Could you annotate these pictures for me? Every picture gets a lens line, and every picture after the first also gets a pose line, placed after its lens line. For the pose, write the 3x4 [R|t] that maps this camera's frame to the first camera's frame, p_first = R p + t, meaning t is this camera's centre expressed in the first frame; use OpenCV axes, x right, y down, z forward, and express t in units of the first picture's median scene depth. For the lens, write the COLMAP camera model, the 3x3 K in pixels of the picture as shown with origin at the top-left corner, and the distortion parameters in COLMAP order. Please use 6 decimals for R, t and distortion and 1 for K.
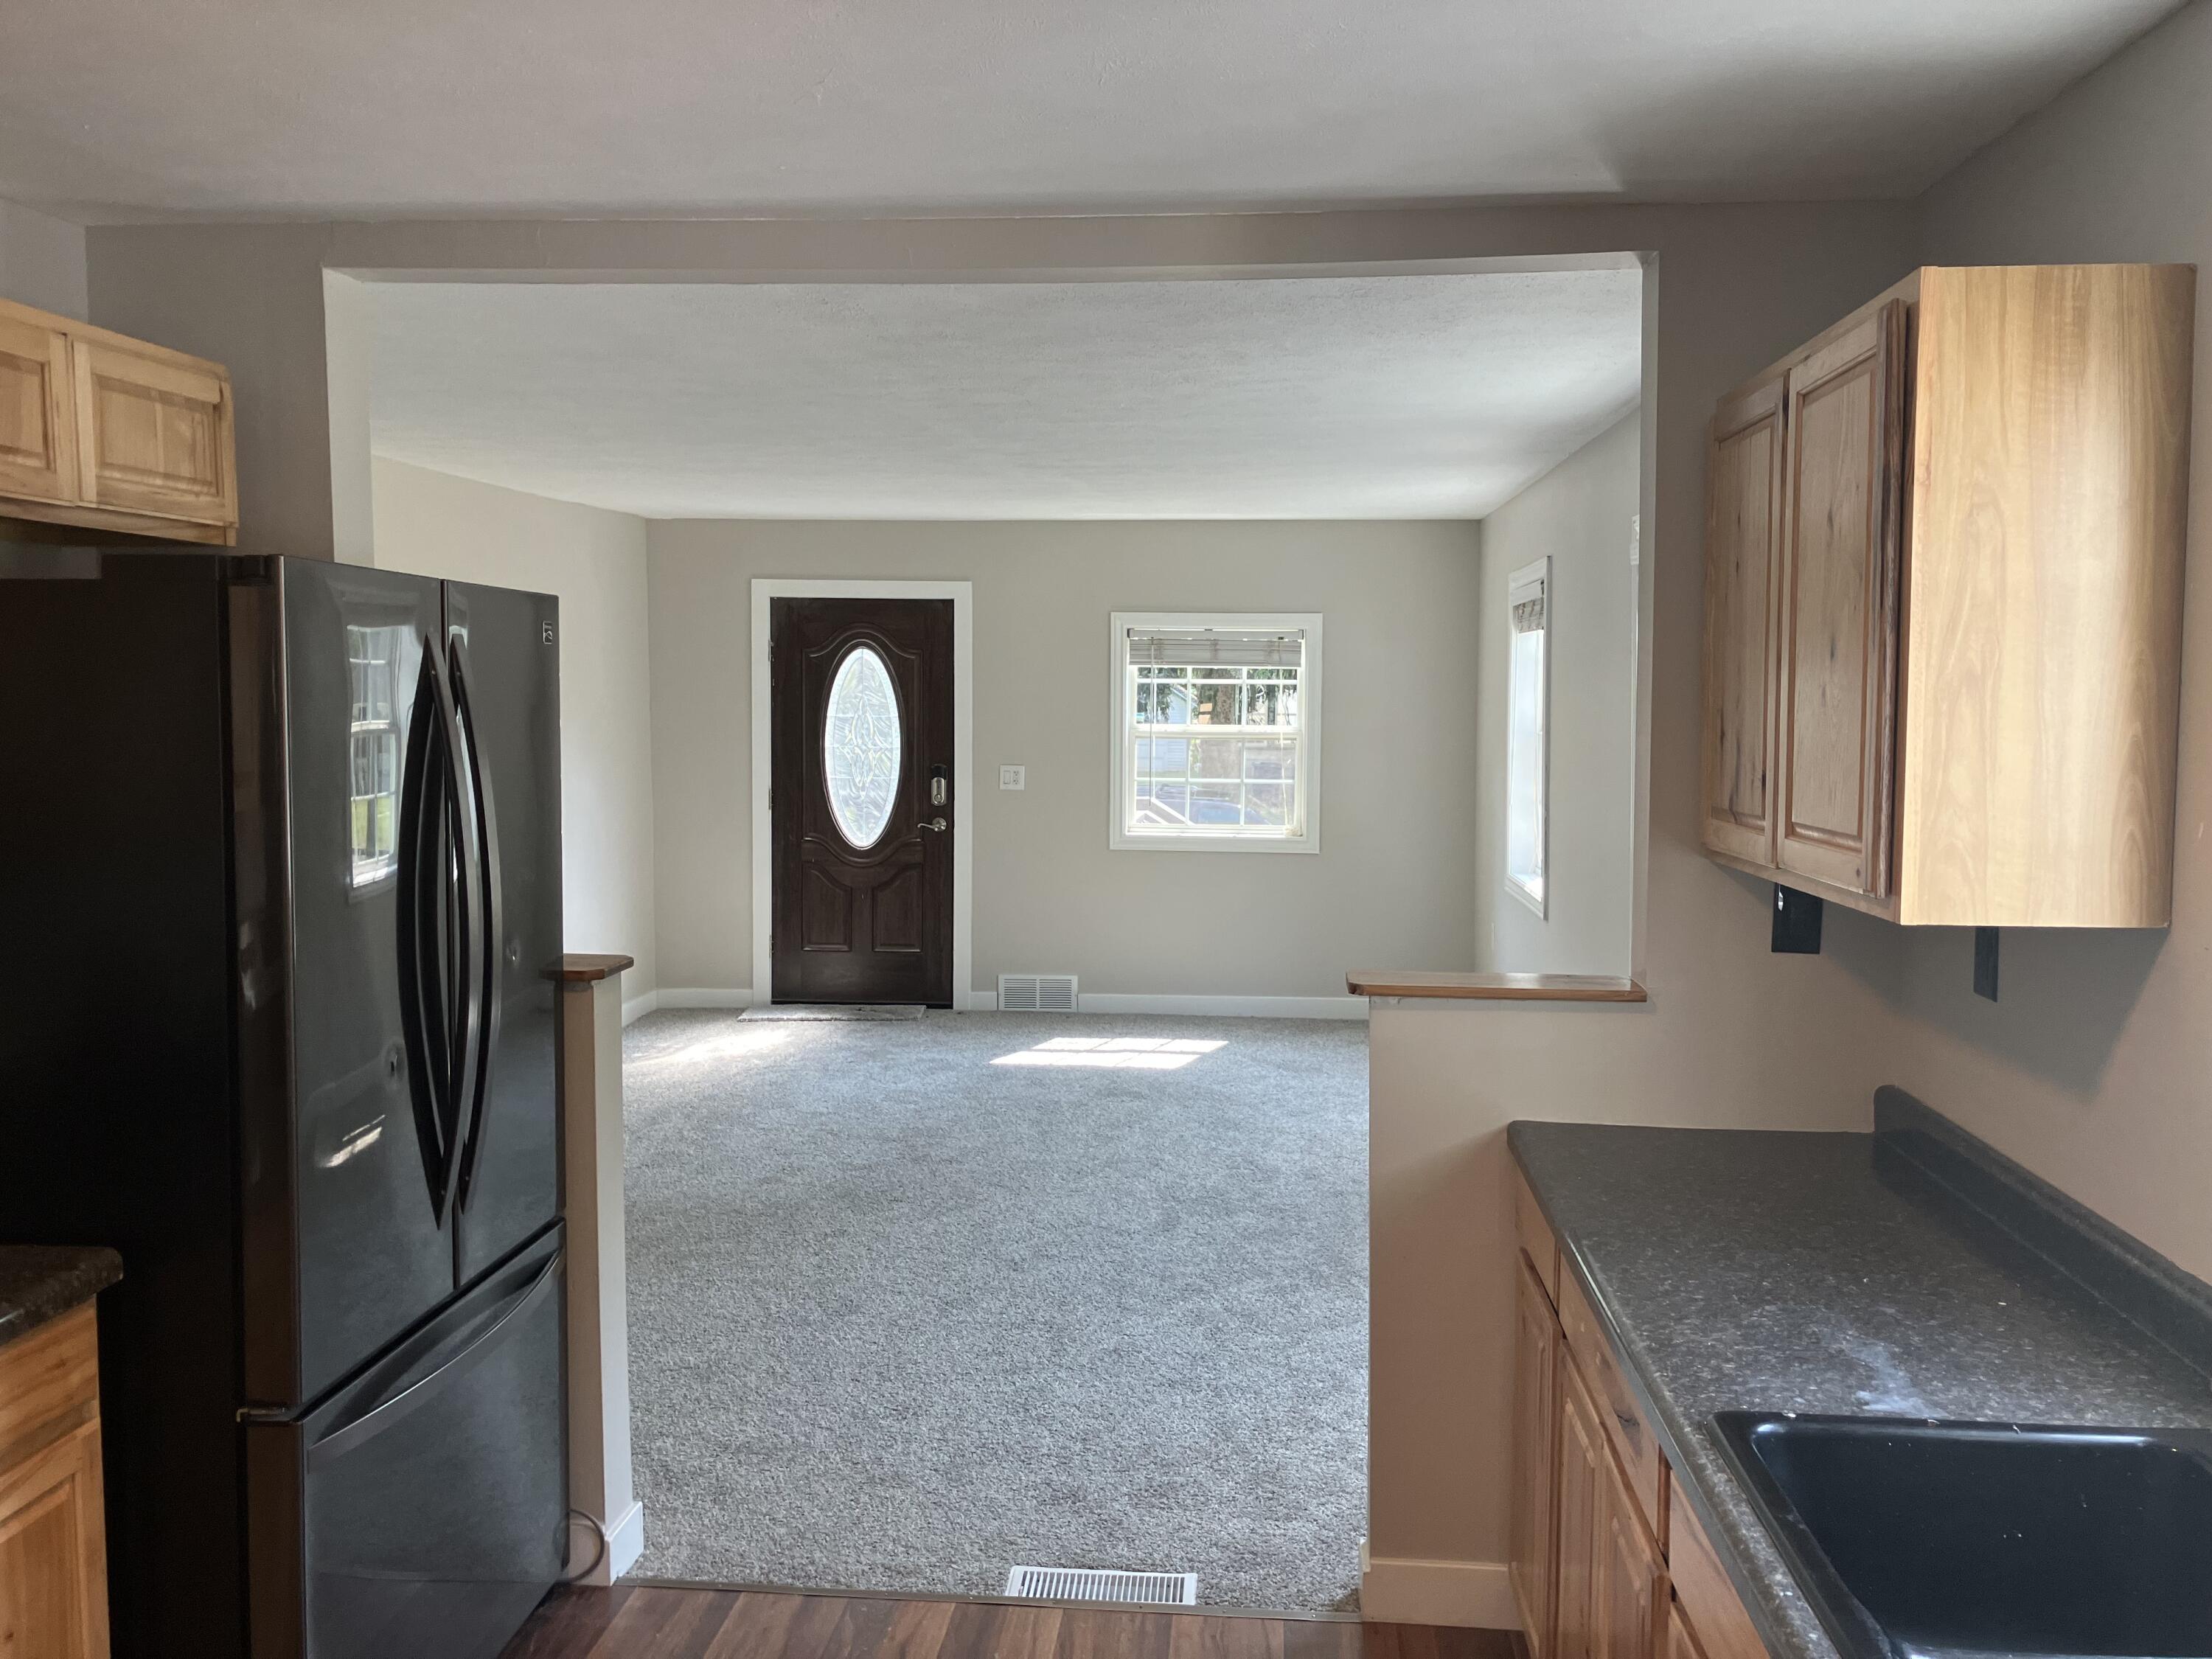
lens RADIAL K [[1817.4, 0, 1106.5], [0, 1817.4, 831.0], [0, 0, 1]] dist [0.019518, -0.022308]
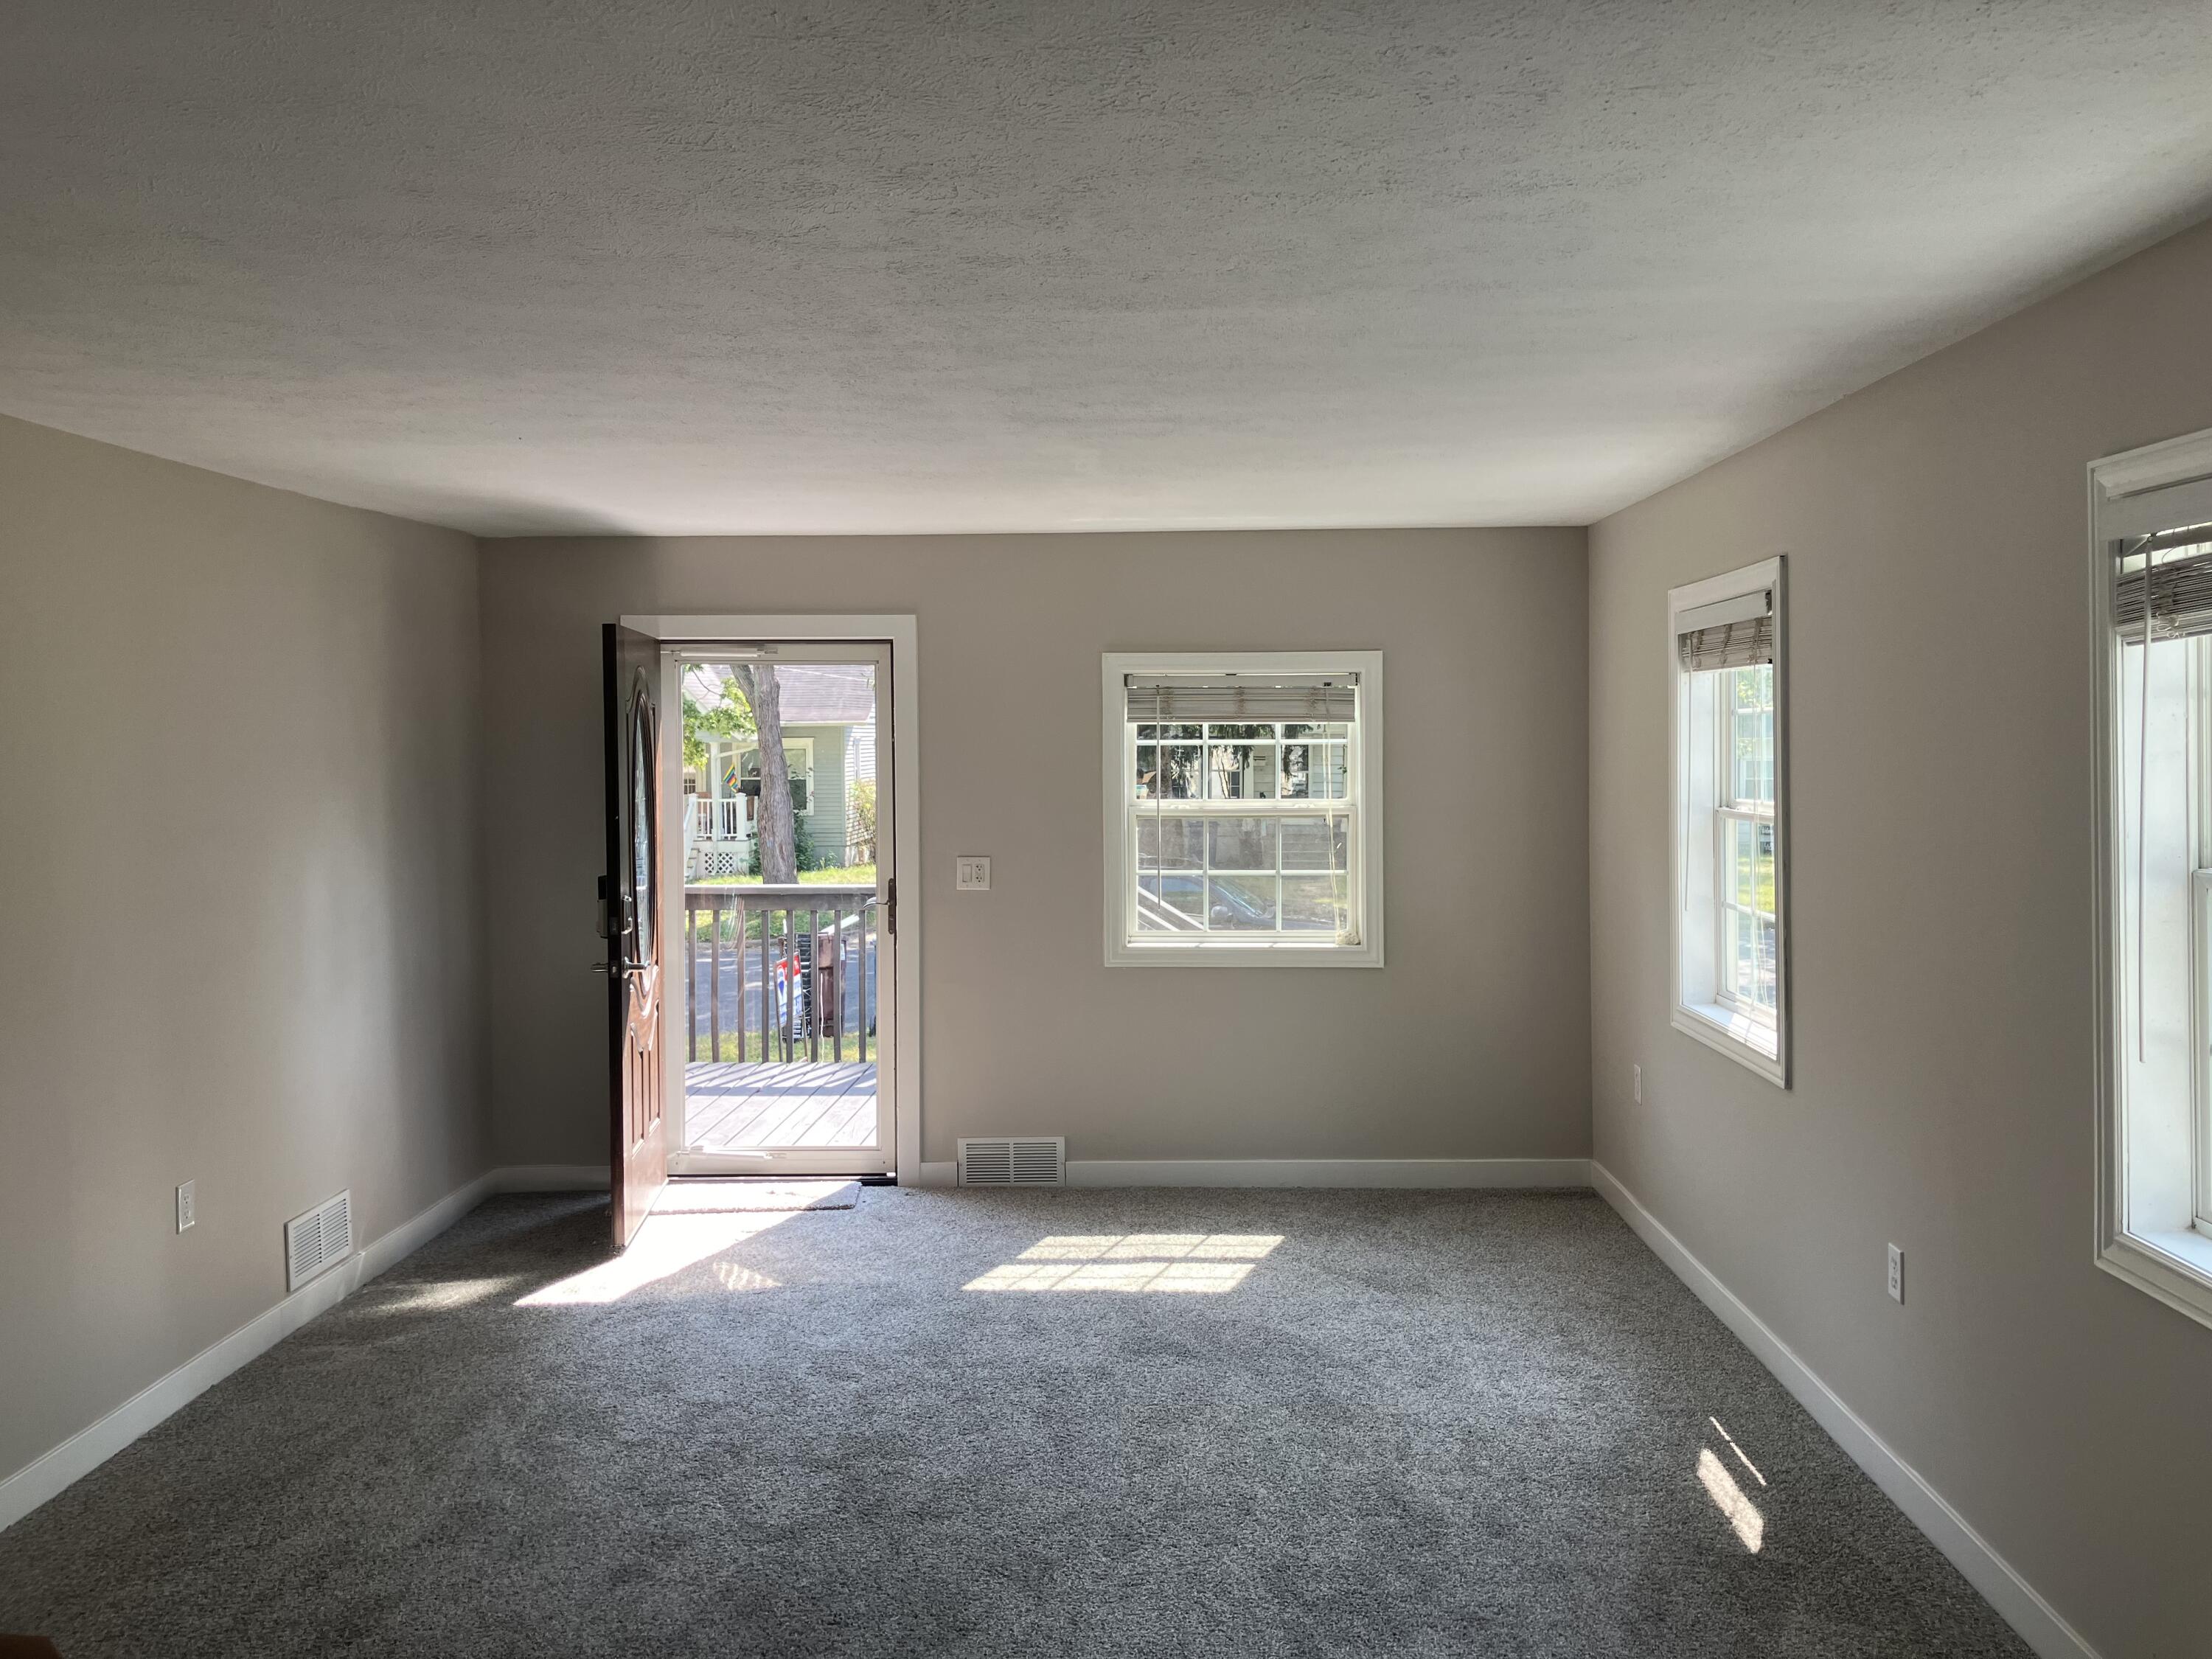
lens RADIAL K [[1817.4, 0, 1109.7], [0, 1817.4, 823.2], [0, 0, 1]] dist [0.019518, -0.022308]
pose [[0.998526, -0.018208, 0.051137, -0.034345], [0.019869, 0.999285, -0.032174, -0.025940], [-0.050514, 0.033143, 0.998173, 0.254030]]
